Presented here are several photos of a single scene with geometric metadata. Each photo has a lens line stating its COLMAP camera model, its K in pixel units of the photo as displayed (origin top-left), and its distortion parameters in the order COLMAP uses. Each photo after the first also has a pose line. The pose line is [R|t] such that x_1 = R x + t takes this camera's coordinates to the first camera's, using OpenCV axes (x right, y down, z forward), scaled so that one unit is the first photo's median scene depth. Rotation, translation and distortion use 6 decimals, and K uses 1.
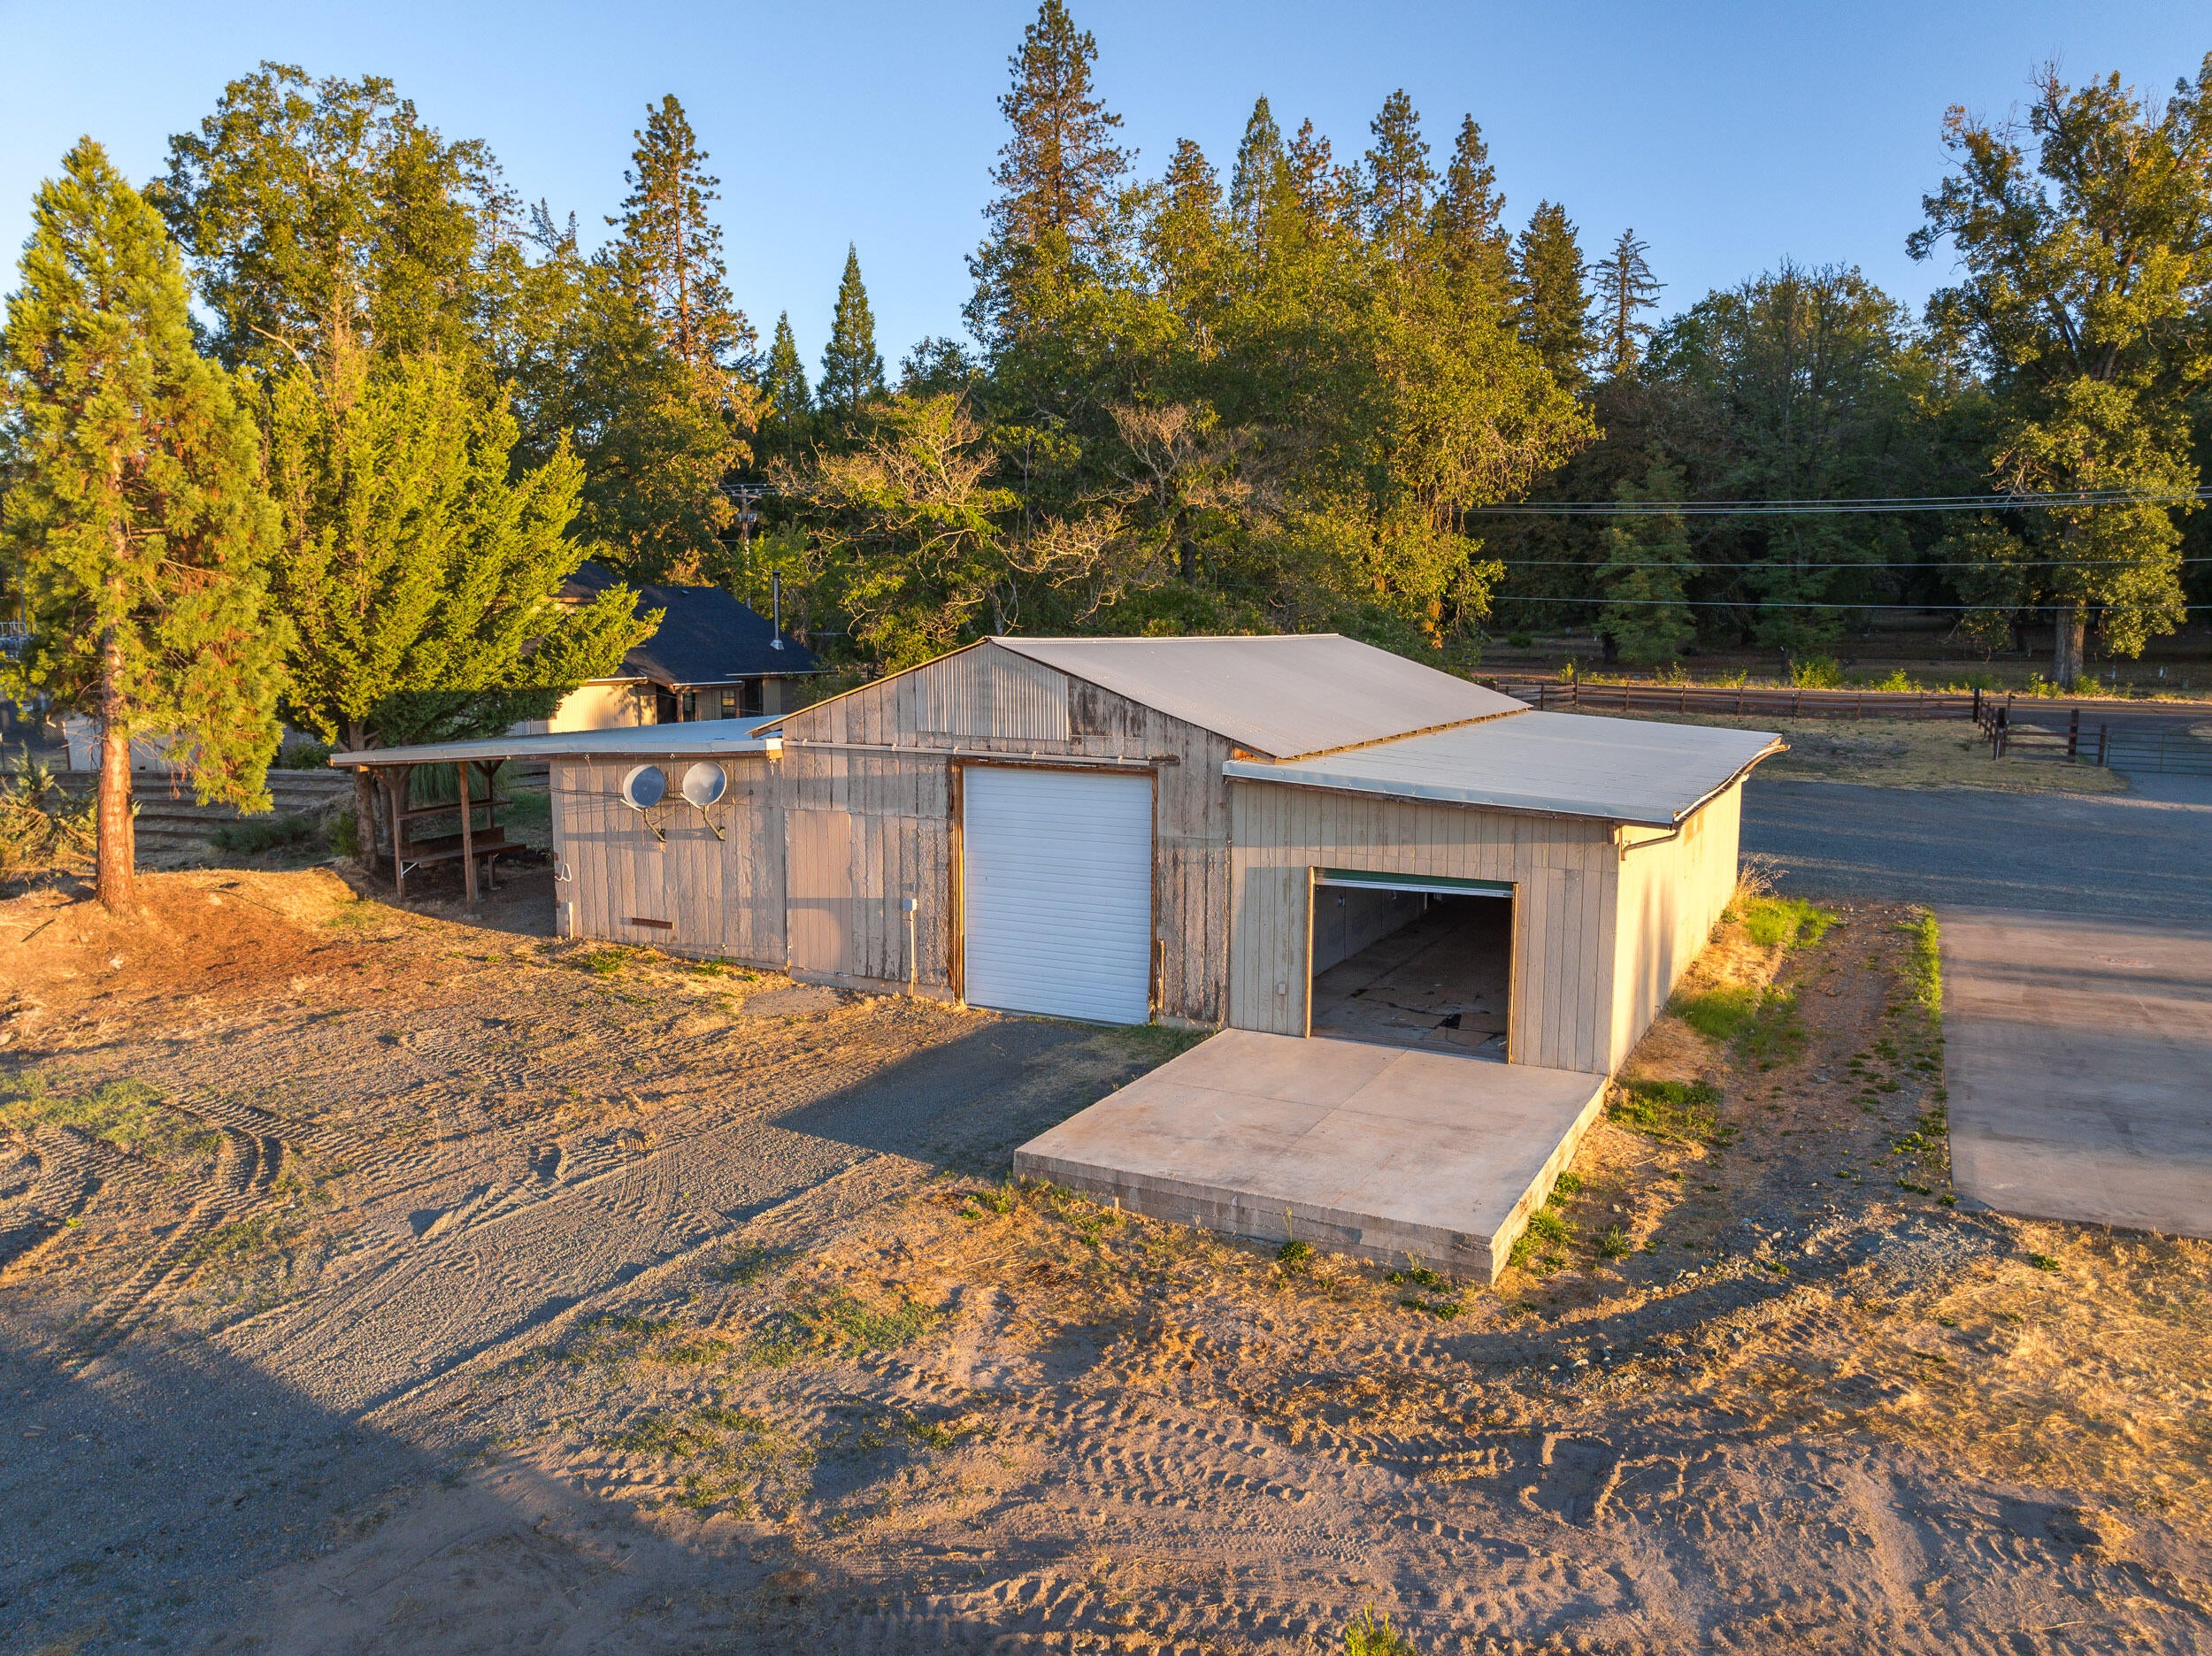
lens RADIAL K [[1558.6, 0, 1111.7], [0, 1558.6, 822.2], [0, 0, 1]] dist [0.002383, -0.000328]
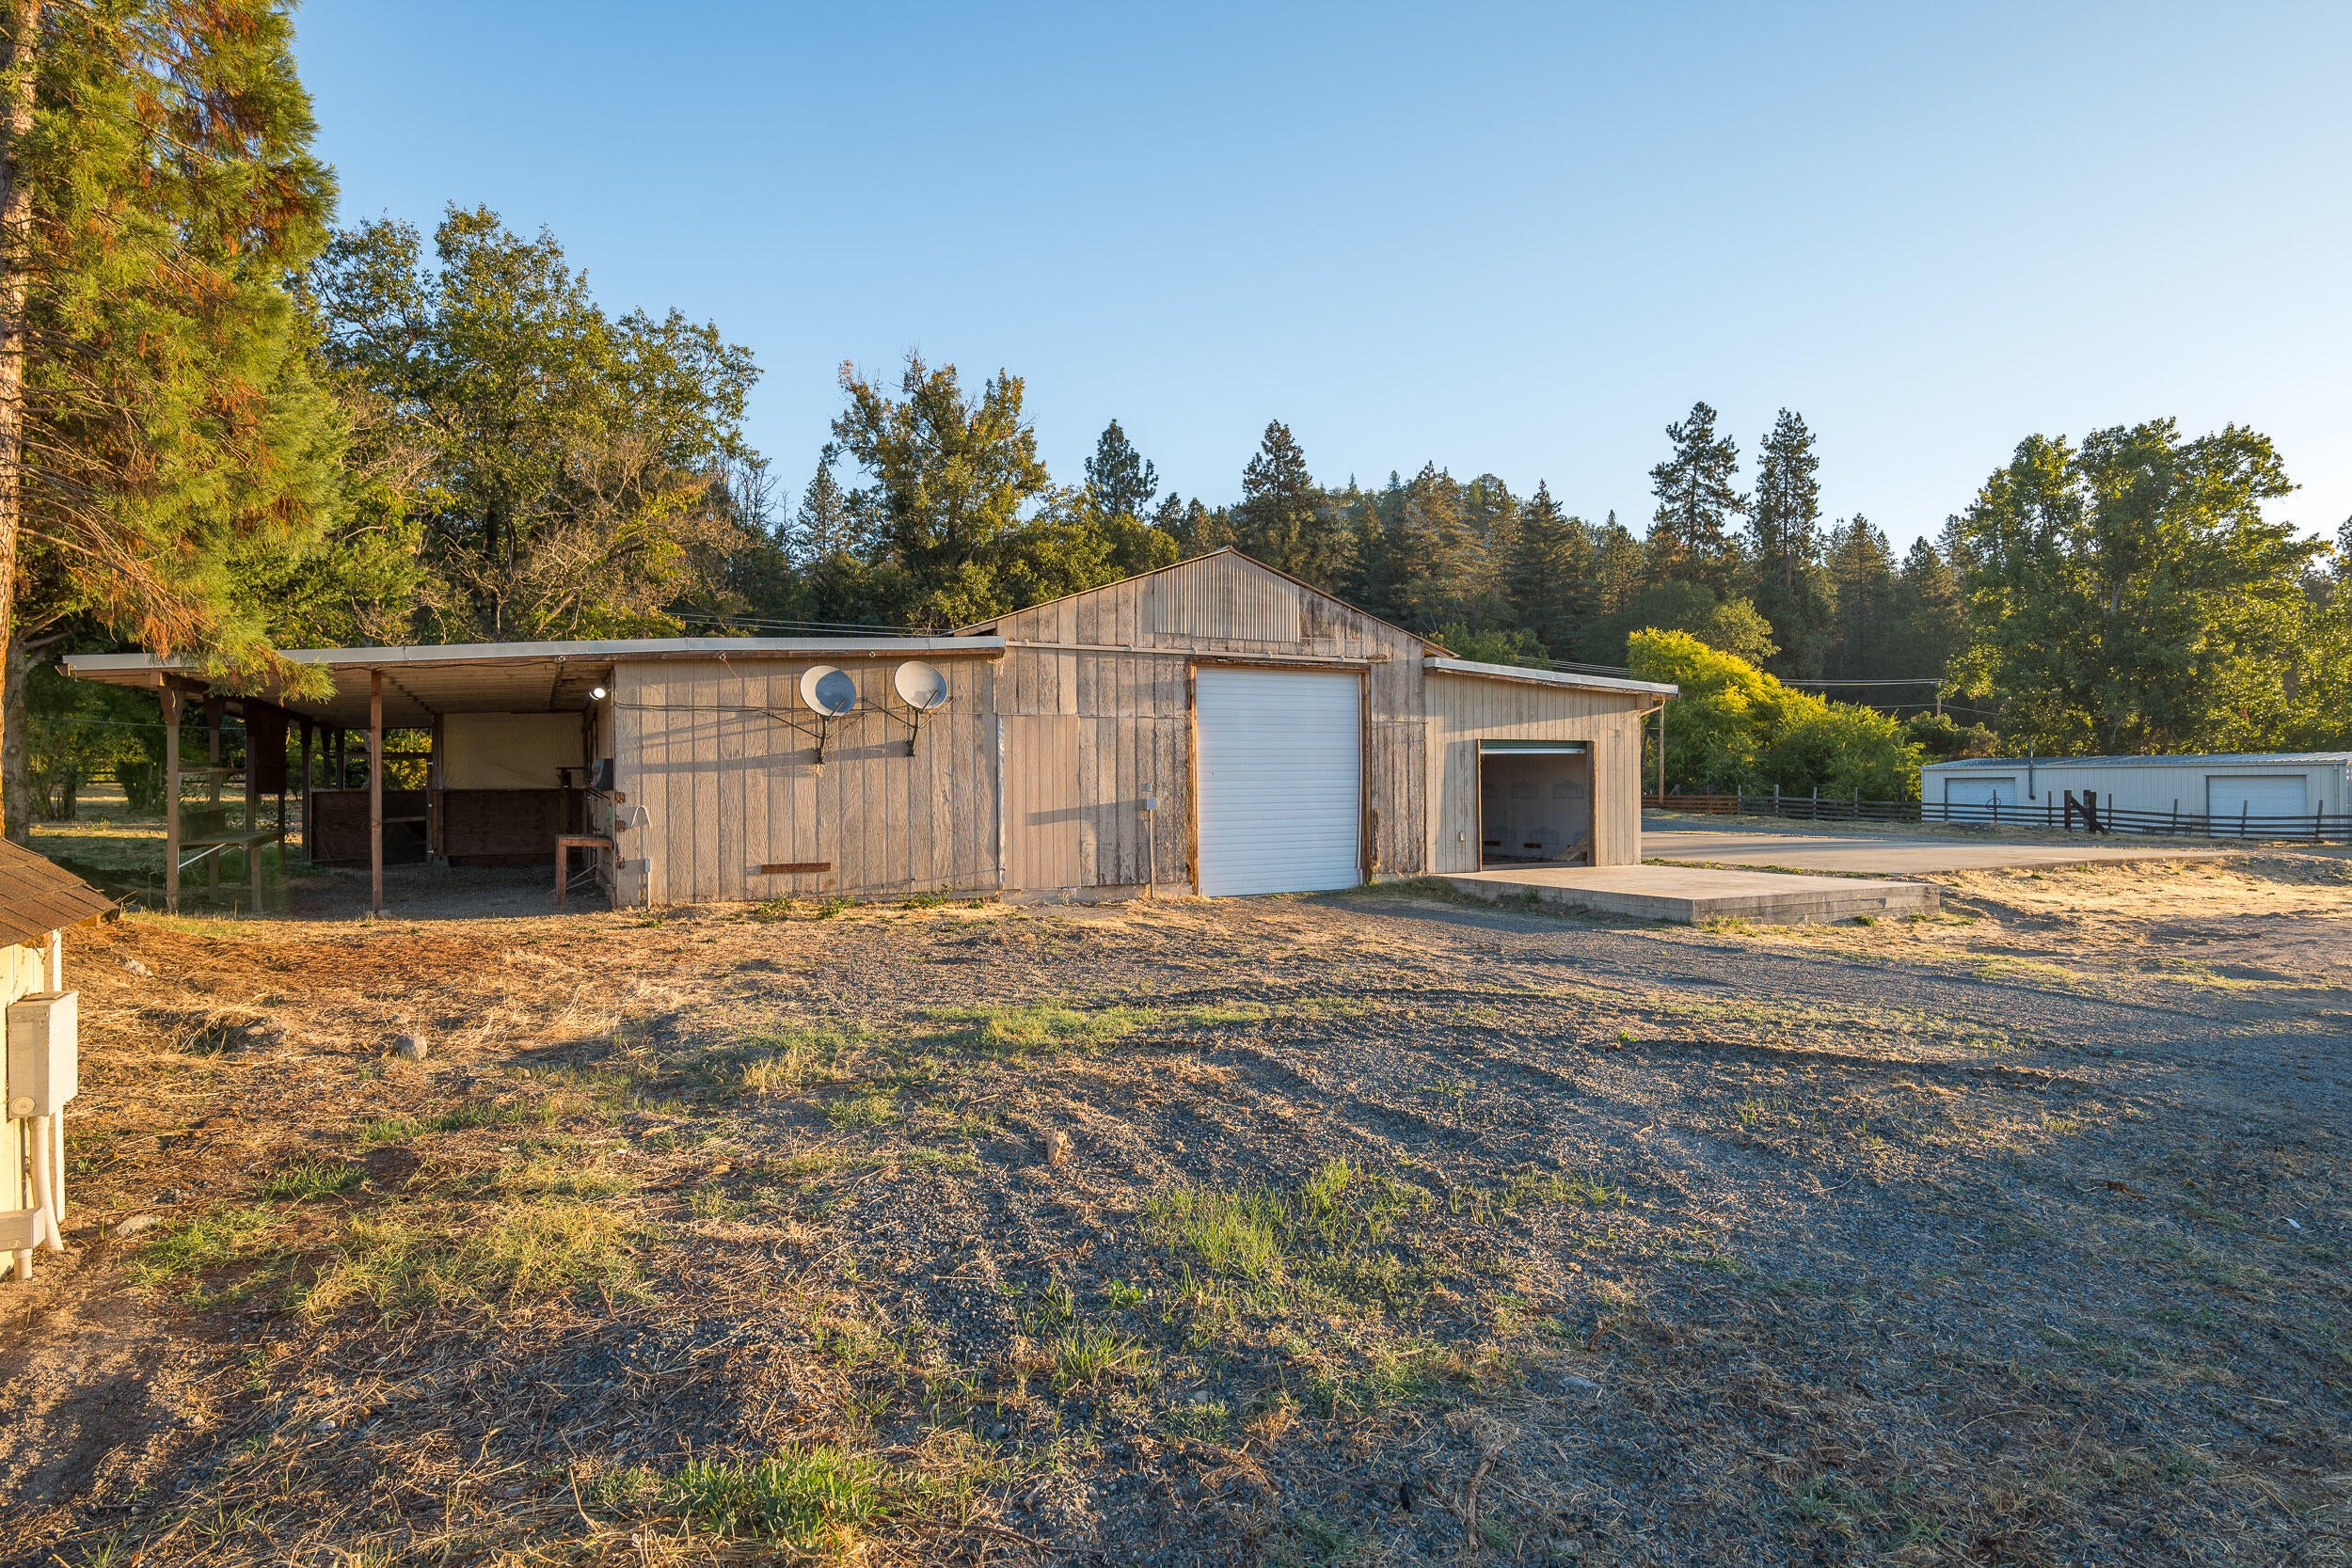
lens RADIAL K [[1319.8, 0, 1176.4], [0, 1319.8, 785.8], [0, 0, 1]] dist [-0.008615, -0.000266]
pose [[0.603872, -0.010546, 0.797012, -0.755591], [0.112779, 0.990984, -0.072337, 0.098939], [-0.789063, 0.133568, 0.599616, 0.448488]]
